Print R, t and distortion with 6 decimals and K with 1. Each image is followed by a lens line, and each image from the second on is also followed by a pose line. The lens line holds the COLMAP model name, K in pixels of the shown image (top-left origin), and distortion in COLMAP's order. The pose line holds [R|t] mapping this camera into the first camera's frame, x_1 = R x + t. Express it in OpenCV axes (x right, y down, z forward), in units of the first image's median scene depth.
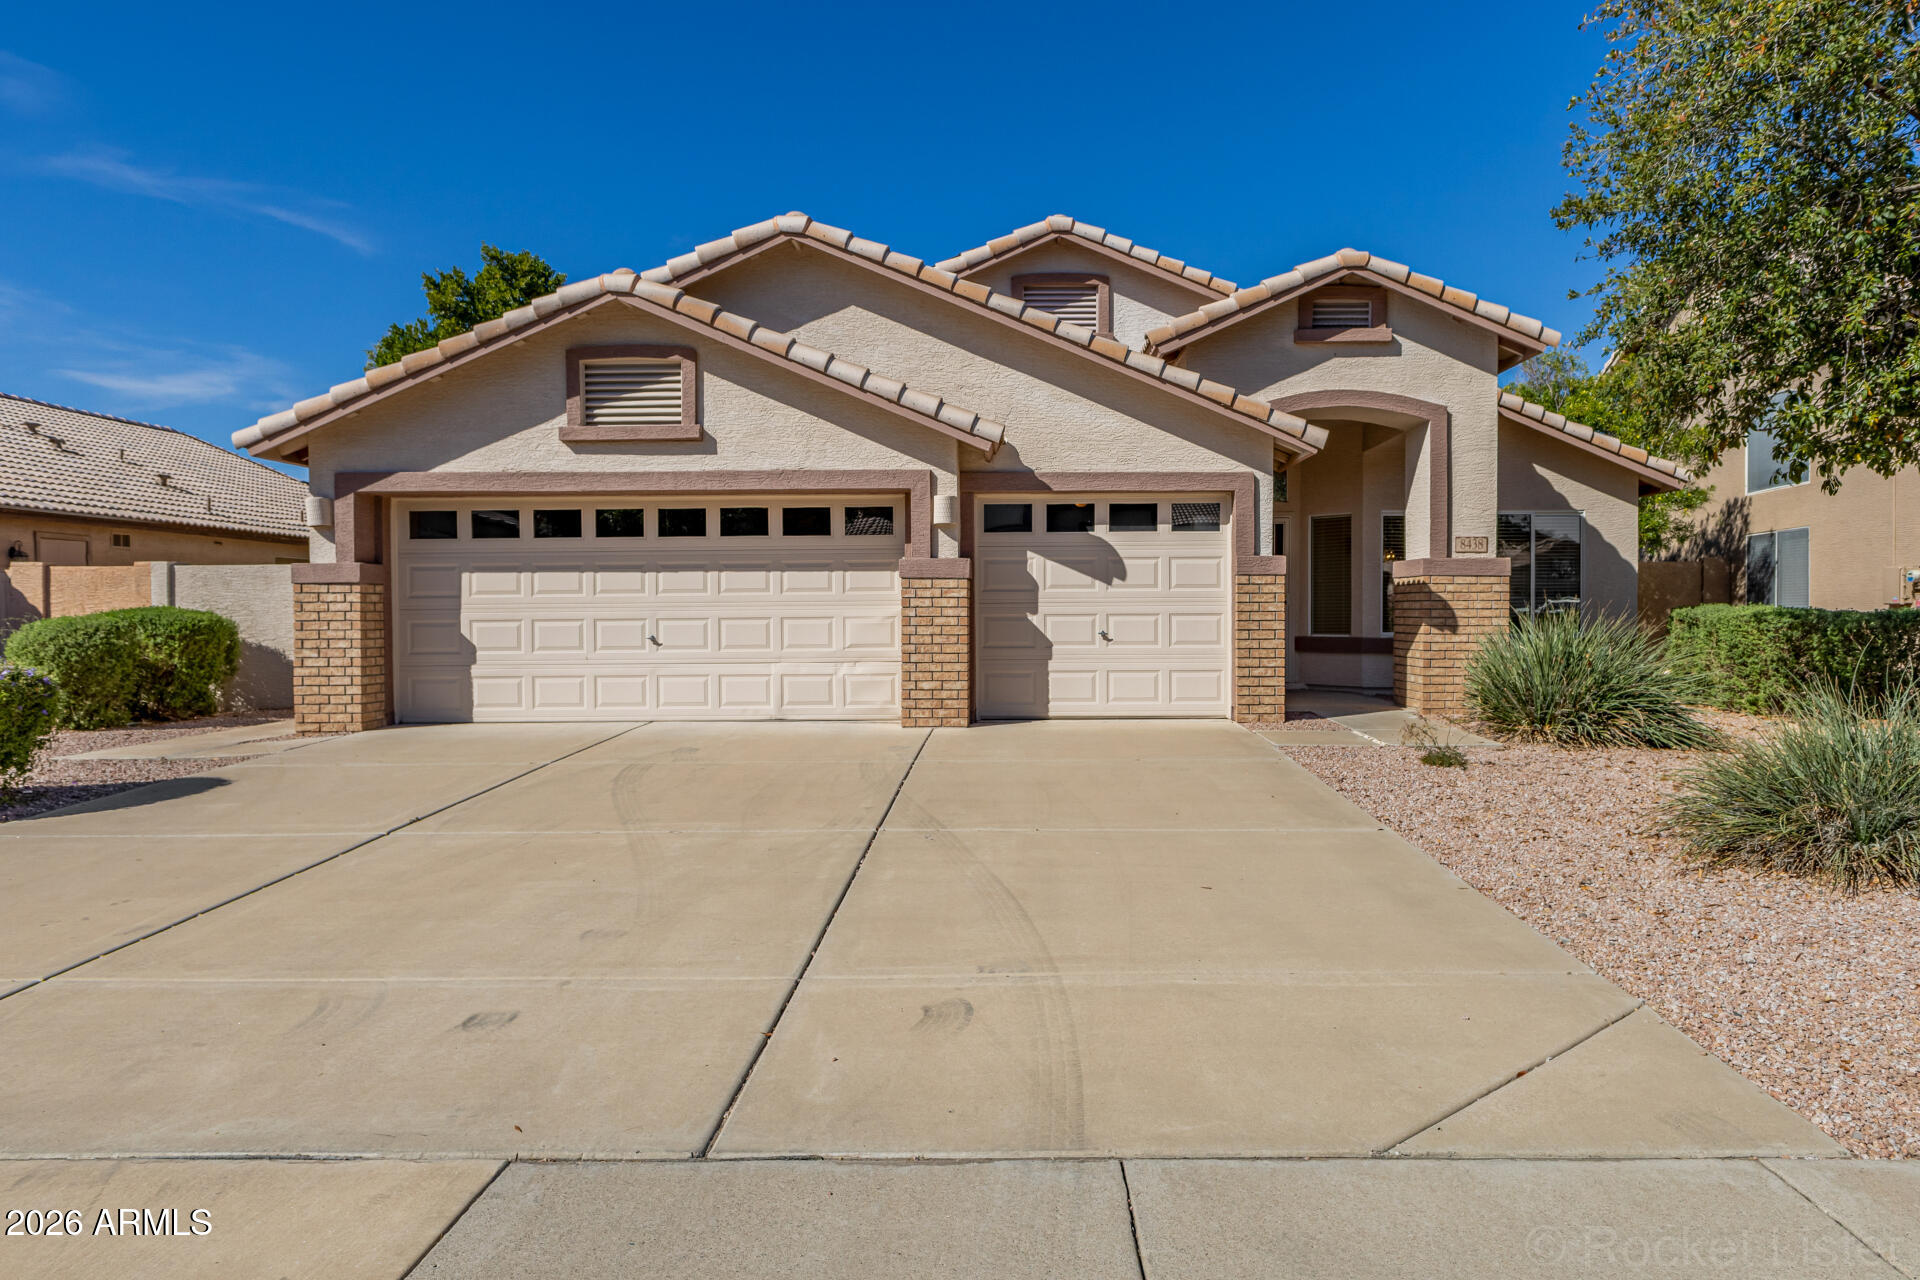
lens RADIAL K [[1098.6, 0, 960.7], [0, 1098.6, 636.9], [0, 0, 1]] dist [0.003977, 0.001783]
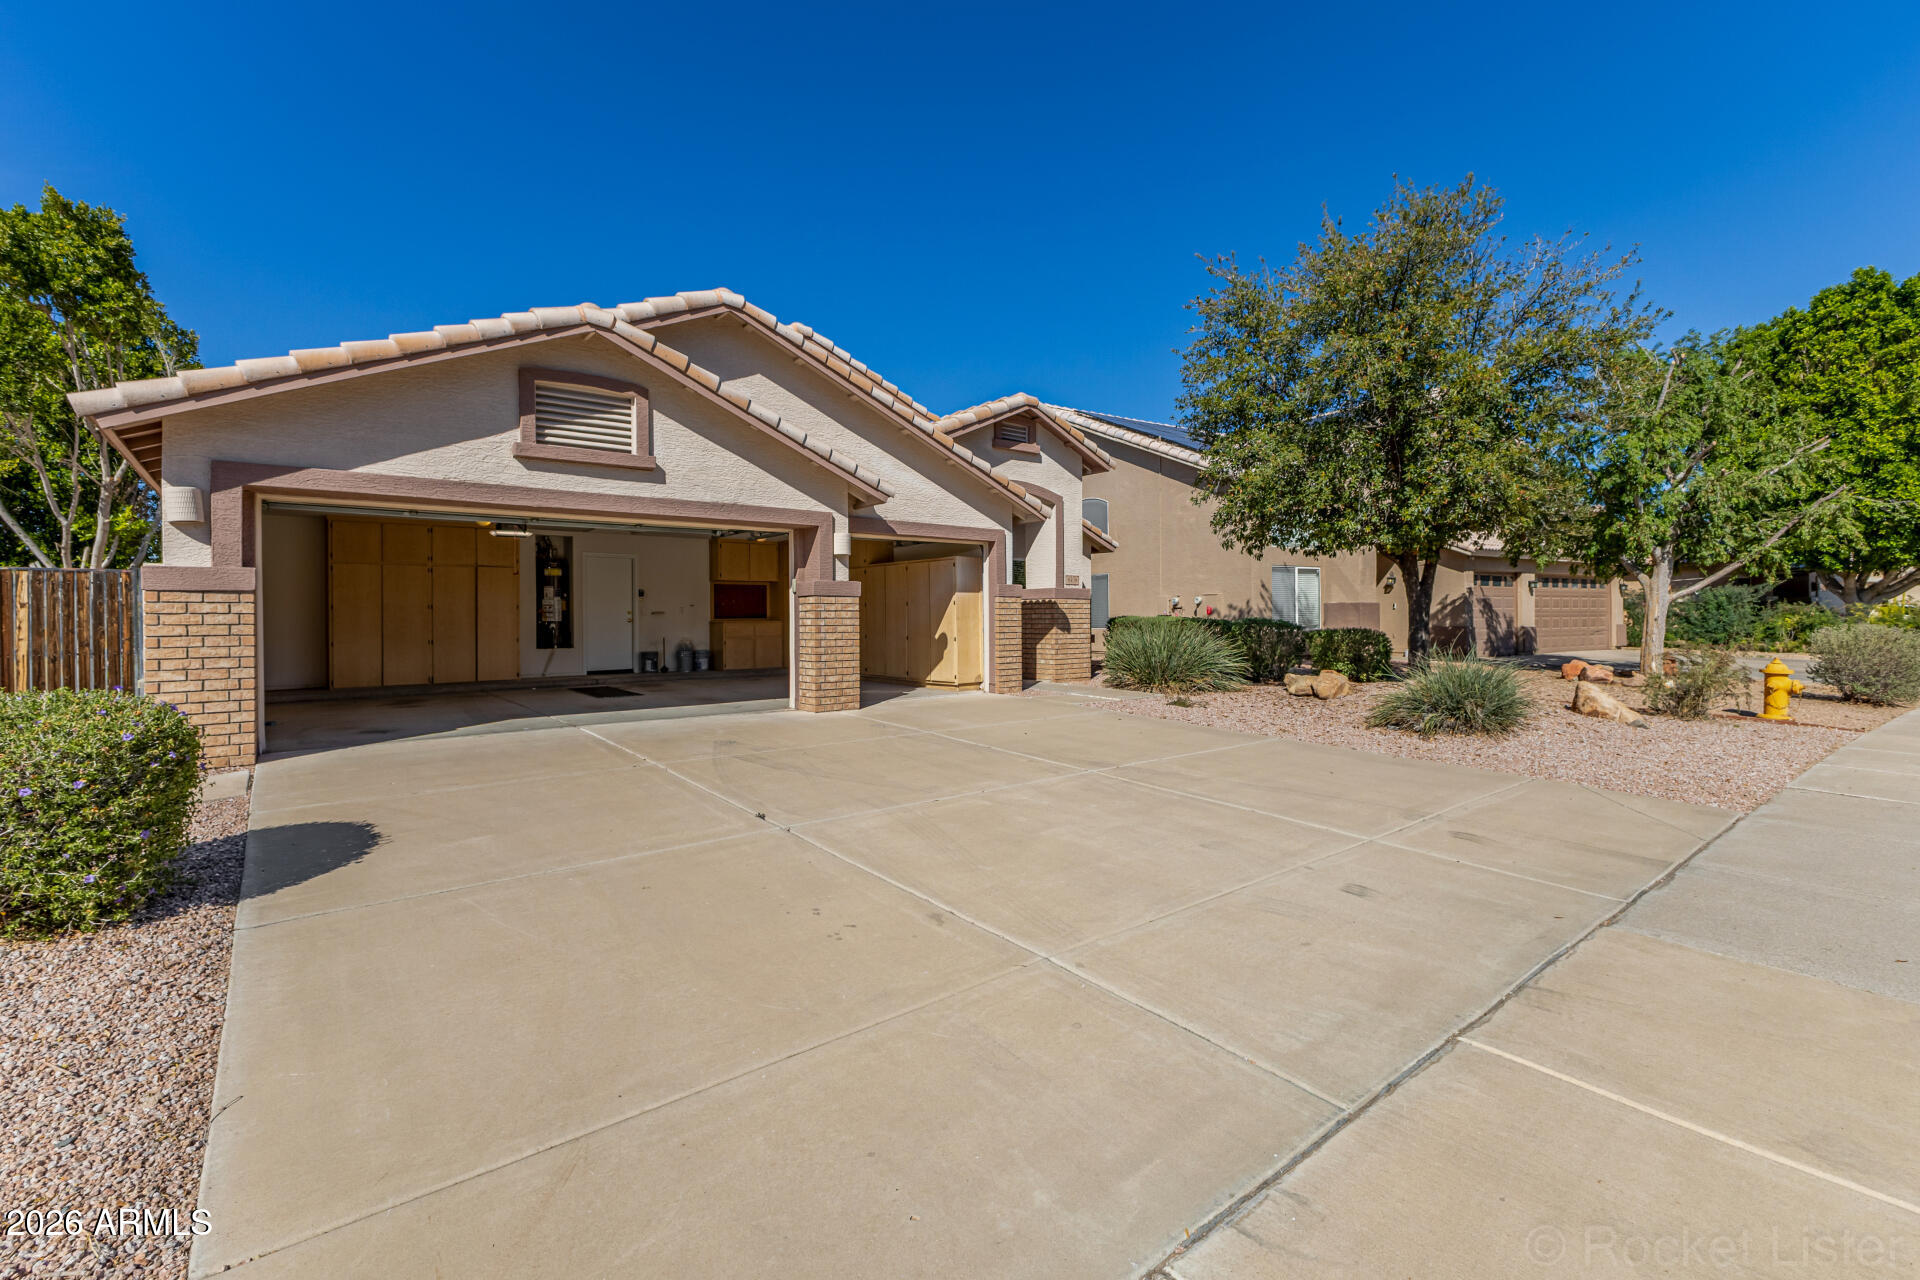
lens RADIAL K [[820.8, 0, 964.1], [0, 820.8, 623.5], [0, 0, 1]] dist [0.010761, -0.001607]
pose [[0.779607, -0.006010, 0.626240, -0.513579], [0.019139, 0.999716, -0.014232, -0.004092], [-0.625976, 0.023081, 0.779501, 0.147781]]
